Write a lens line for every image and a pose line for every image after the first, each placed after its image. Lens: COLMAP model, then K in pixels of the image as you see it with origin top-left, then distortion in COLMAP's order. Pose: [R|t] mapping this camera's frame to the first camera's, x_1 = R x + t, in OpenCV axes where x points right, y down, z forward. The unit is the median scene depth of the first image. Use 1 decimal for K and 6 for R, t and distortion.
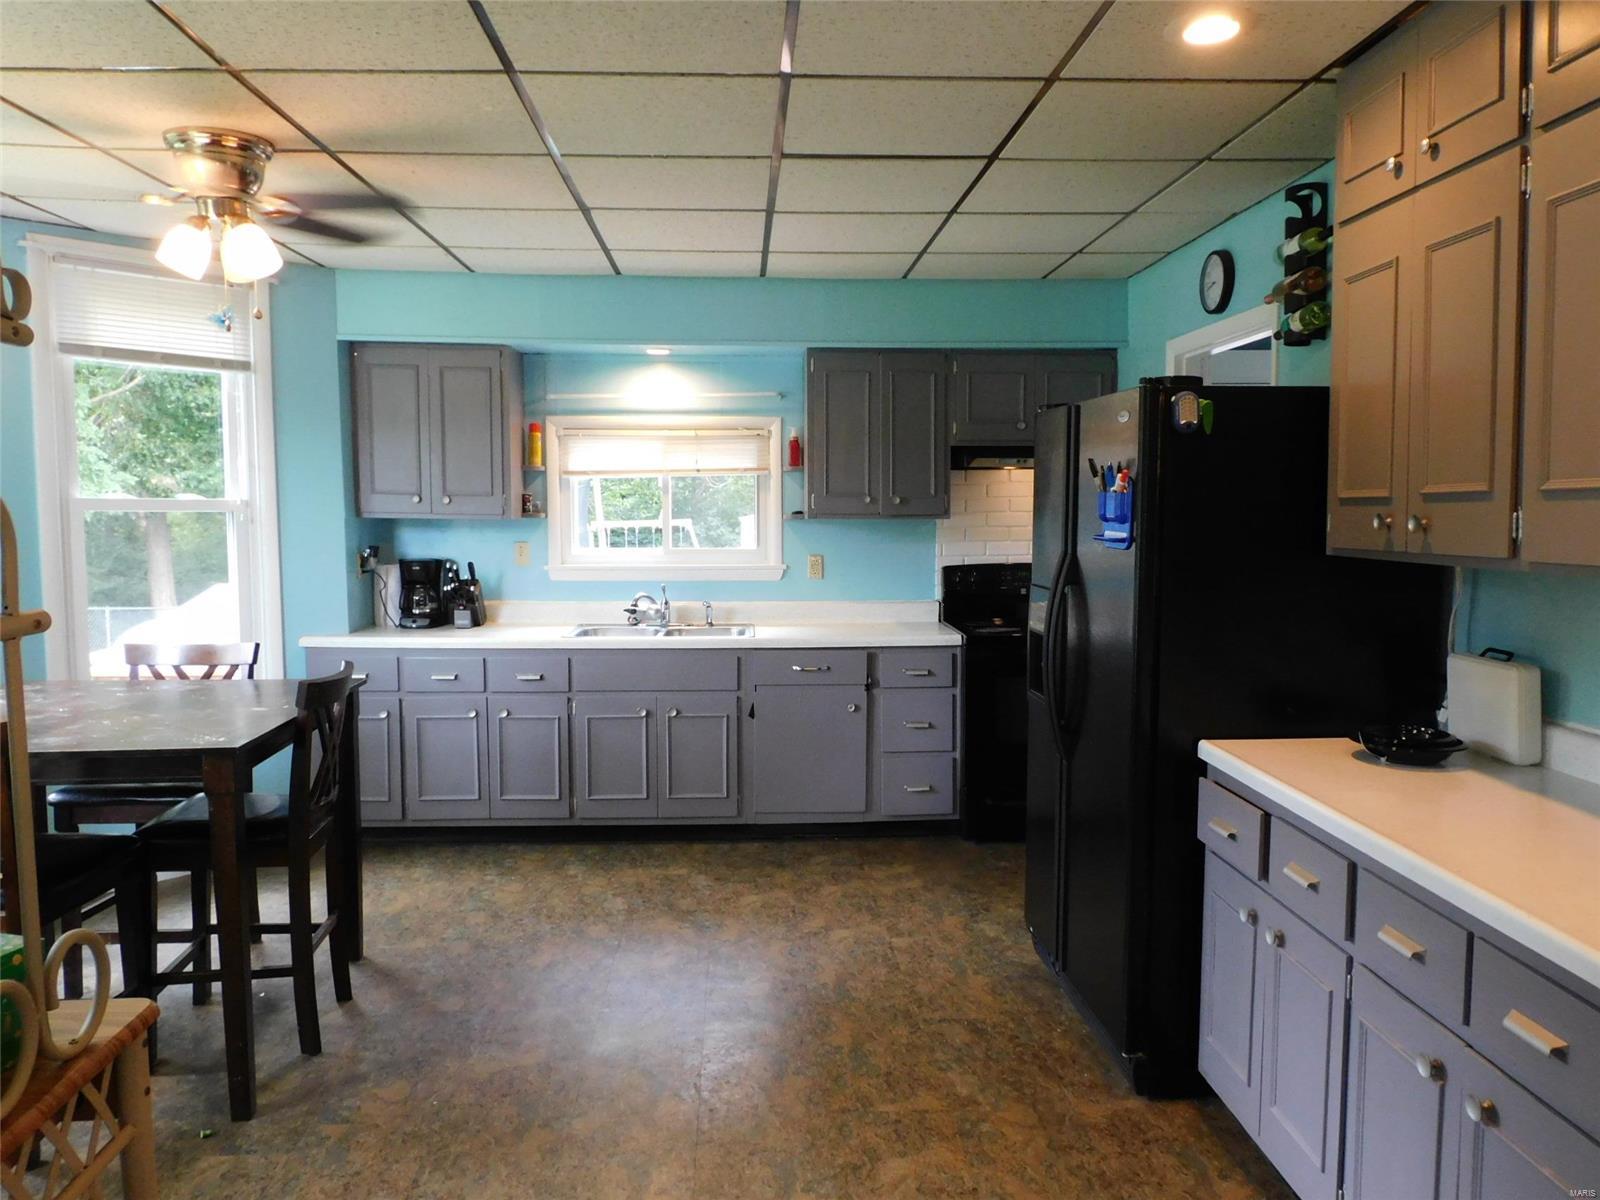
lens RADIAL K [[1136.2, 0, 803.7], [0, 1136.2, 605.8], [0, 0, 1]] dist [-0.008054, -0.002439]
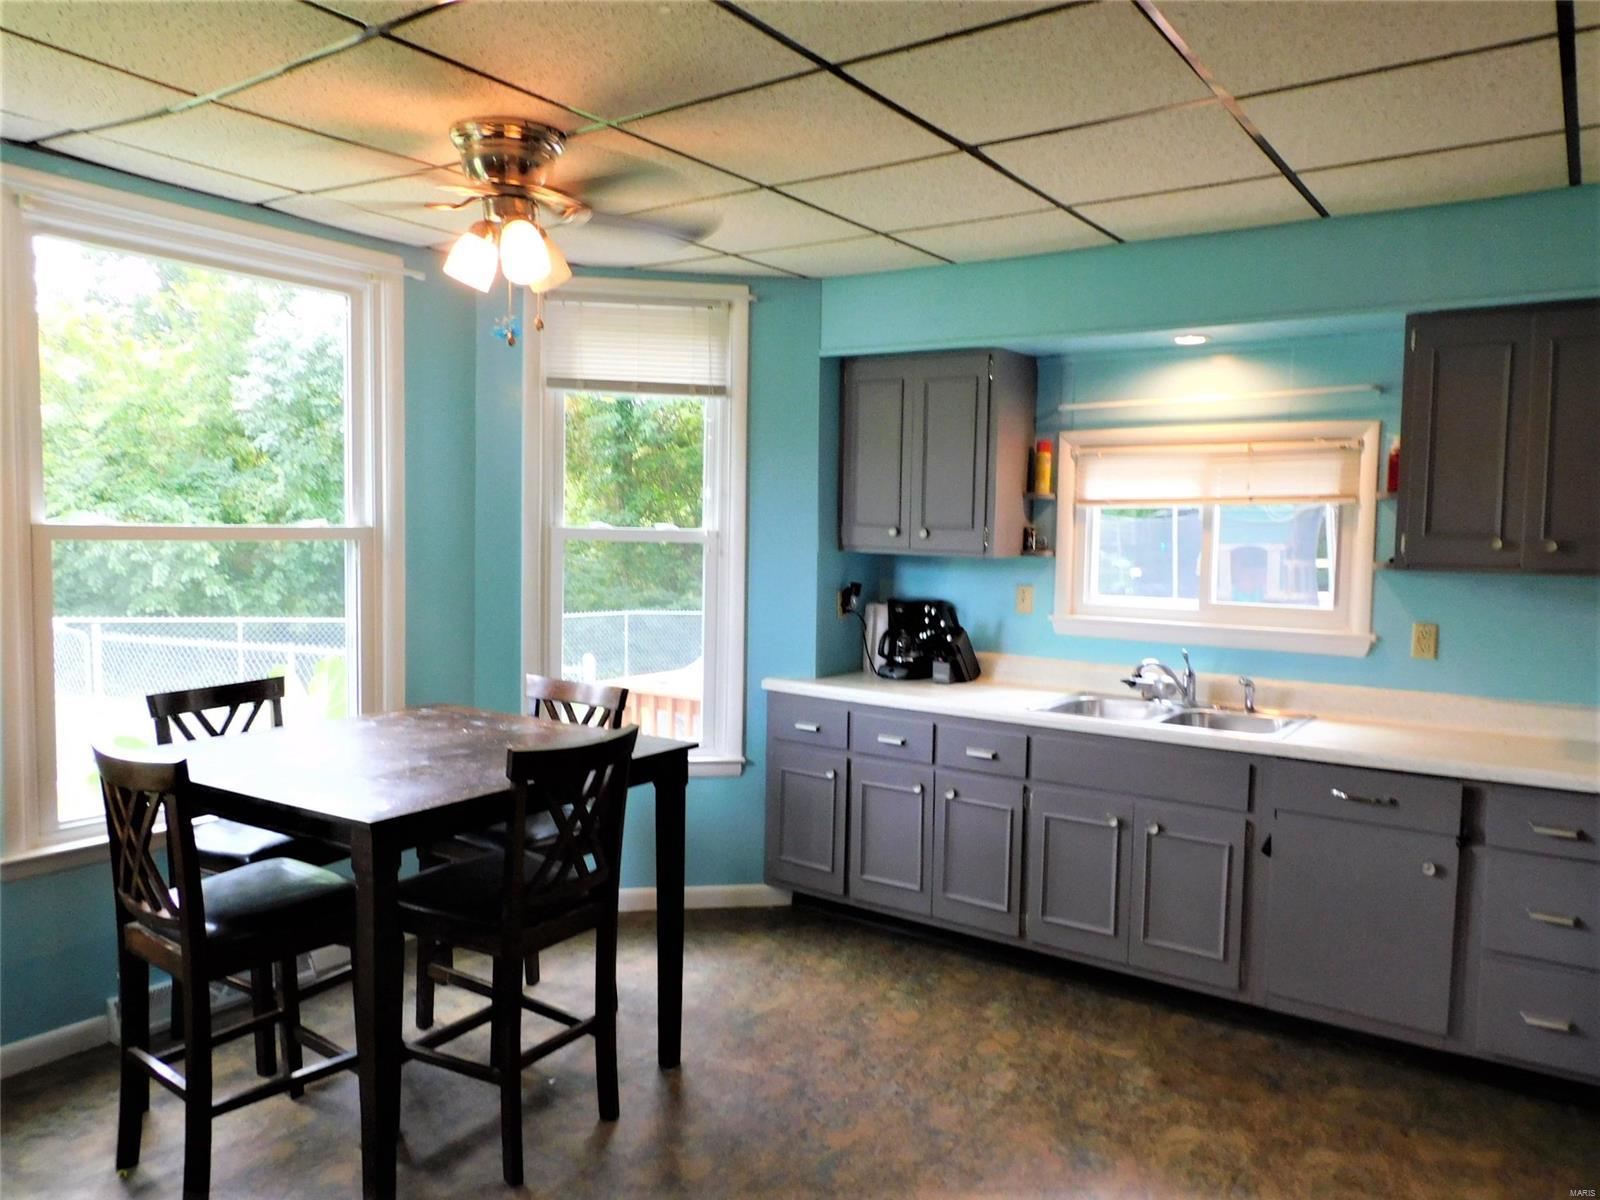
lens RADIAL K [[1136.2, 0, 803.7], [0, 1136.2, 605.8], [0, 0, 1]] dist [-0.008054, -0.002439]
pose [[0.786251, 0.054957, -0.615459, 0.149026], [-0.069675, 0.997570, 0.000067, -0.033217], [0.613967, 0.042830, 0.788169, 0.276103]]
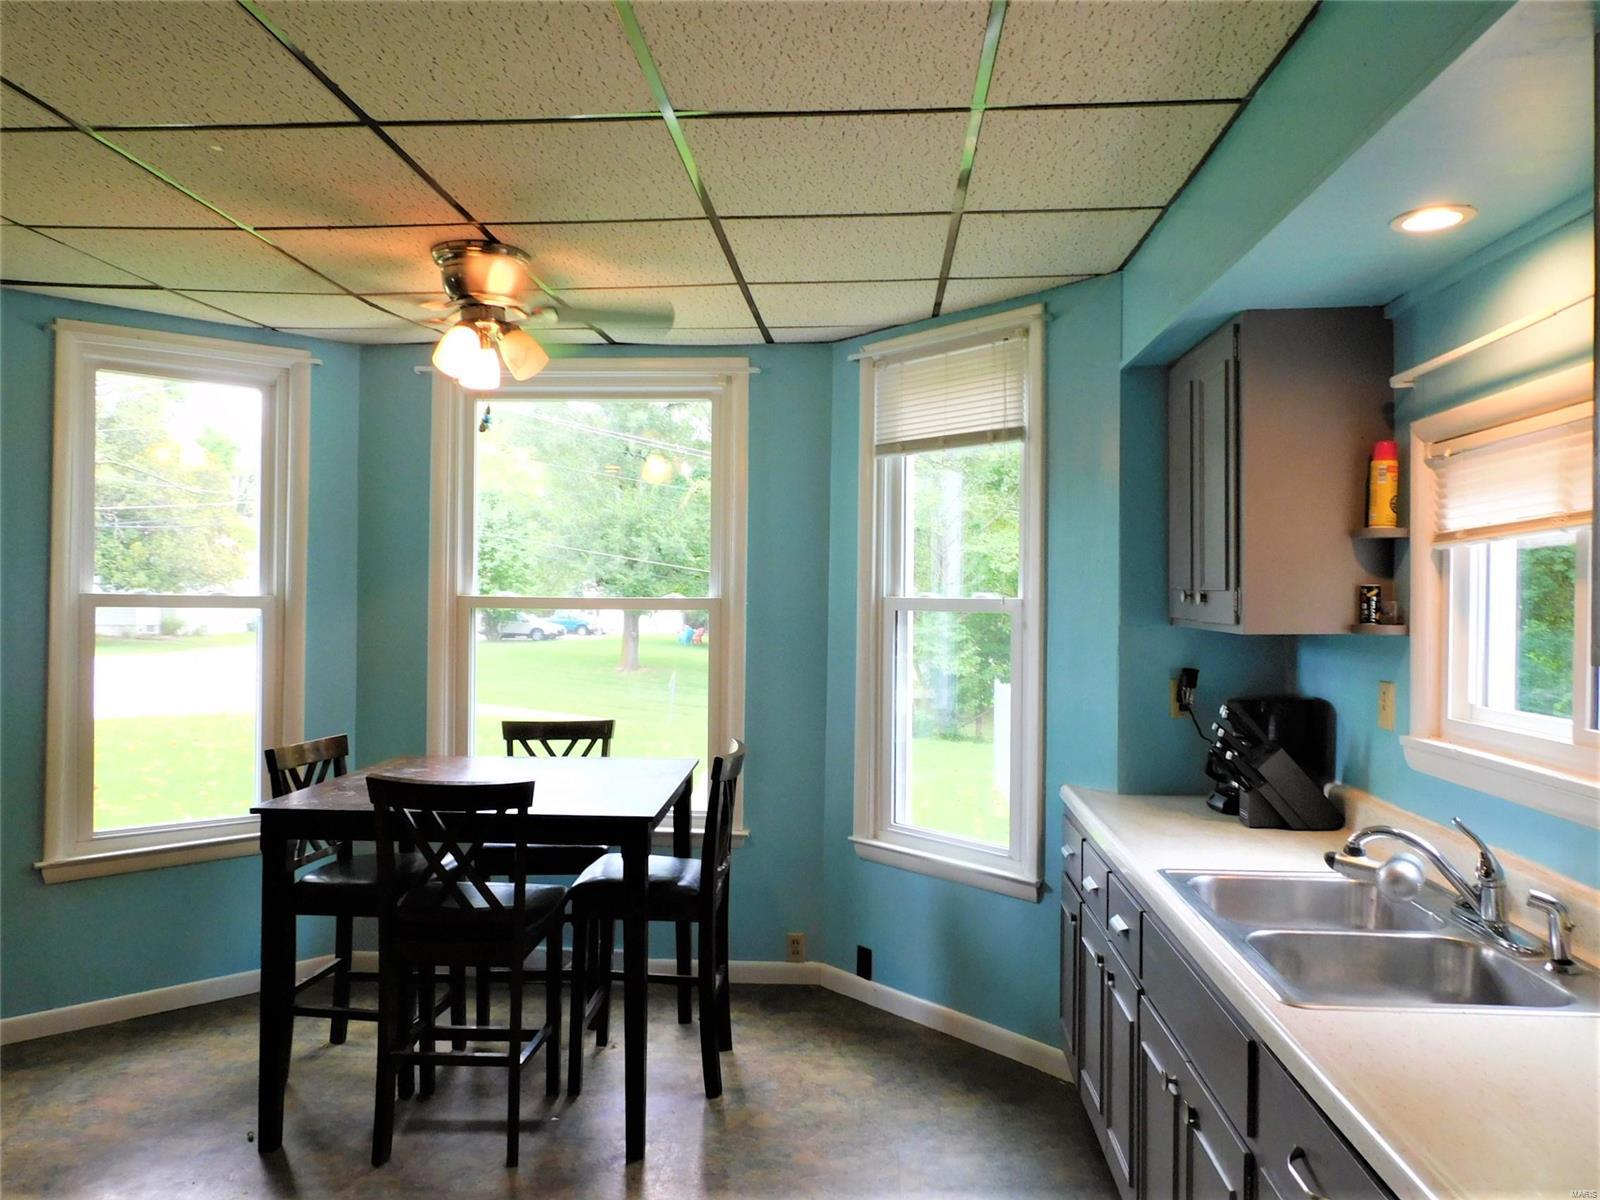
lens RADIAL K [[1136.2, 0, 803.7], [0, 1136.2, 605.8], [0, 0, 1]] dist [-0.008054, -0.002439]
pose [[-0.121364, 0.000704, -0.992608, 0.301527], [-0.095306, 0.995371, 0.012359, -0.078980], [0.988022, 0.096101, -0.120735, 0.890778]]
